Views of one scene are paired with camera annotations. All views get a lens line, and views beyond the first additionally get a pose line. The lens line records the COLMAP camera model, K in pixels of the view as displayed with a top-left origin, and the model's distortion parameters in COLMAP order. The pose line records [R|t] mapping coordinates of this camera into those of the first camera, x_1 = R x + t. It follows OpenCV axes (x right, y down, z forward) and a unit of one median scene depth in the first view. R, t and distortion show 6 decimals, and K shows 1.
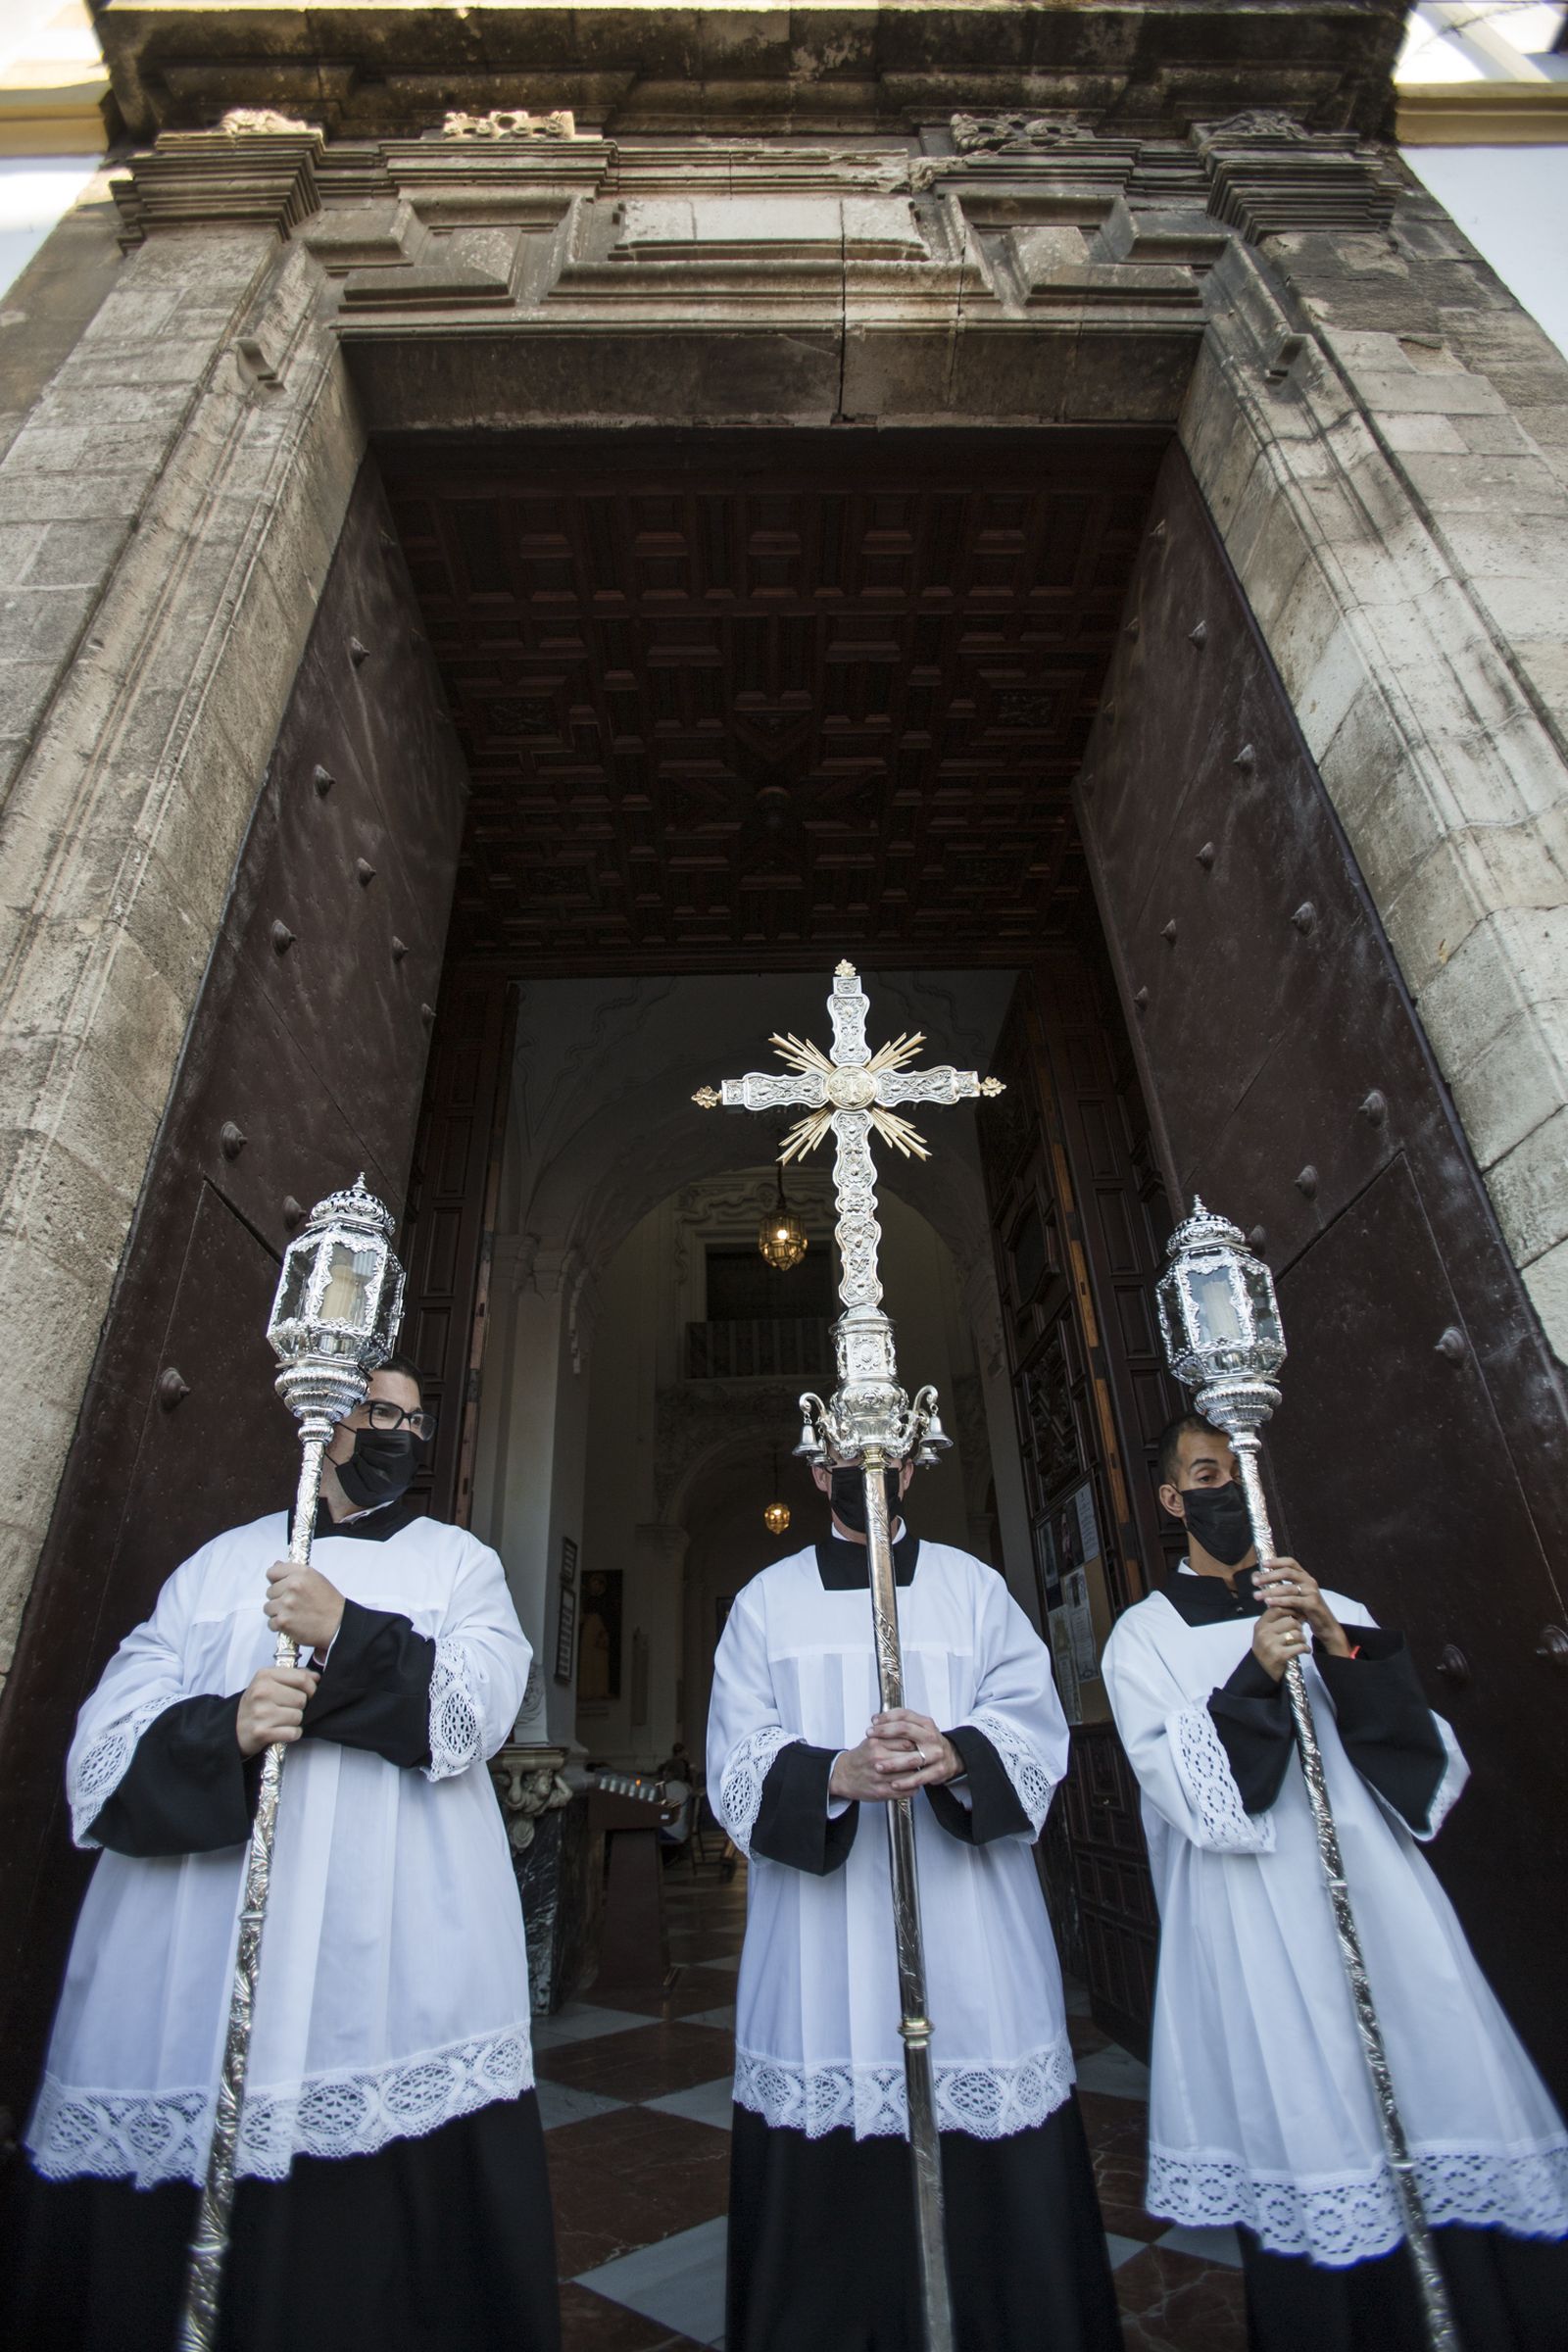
lens RADIAL K [[1070.9, 0, 785.5], [0, 1070.9, 1190.0], [0, 0, 1]] dist [-0.068445, 0.026448]
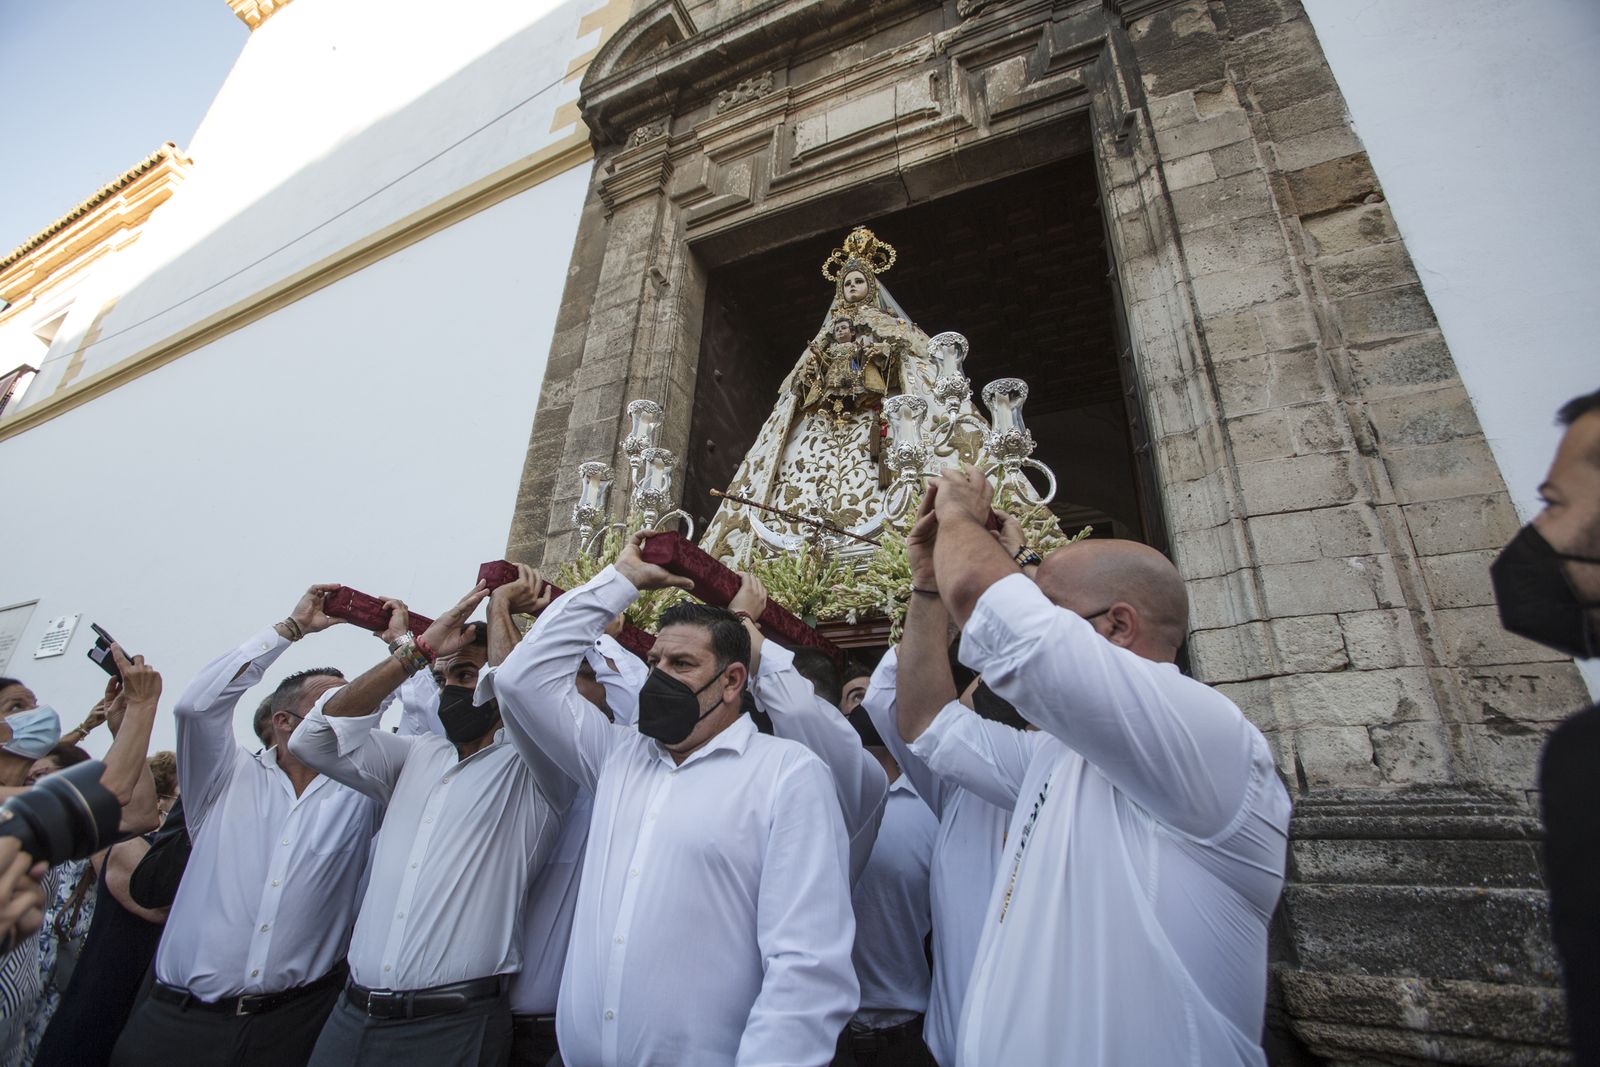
lens RADIAL K [[728.5, 0, 796.6], [0, 728.5, 546.8], [0, 0, 1]] dist [-0.068445, 0.026448]
pose [[0.902499, -0.106767, -0.417248, 0.403475], [0.141158, 0.988602, 0.052354, -0.221895], [0.406903, -0.106147, 0.907283, -0.452727]]
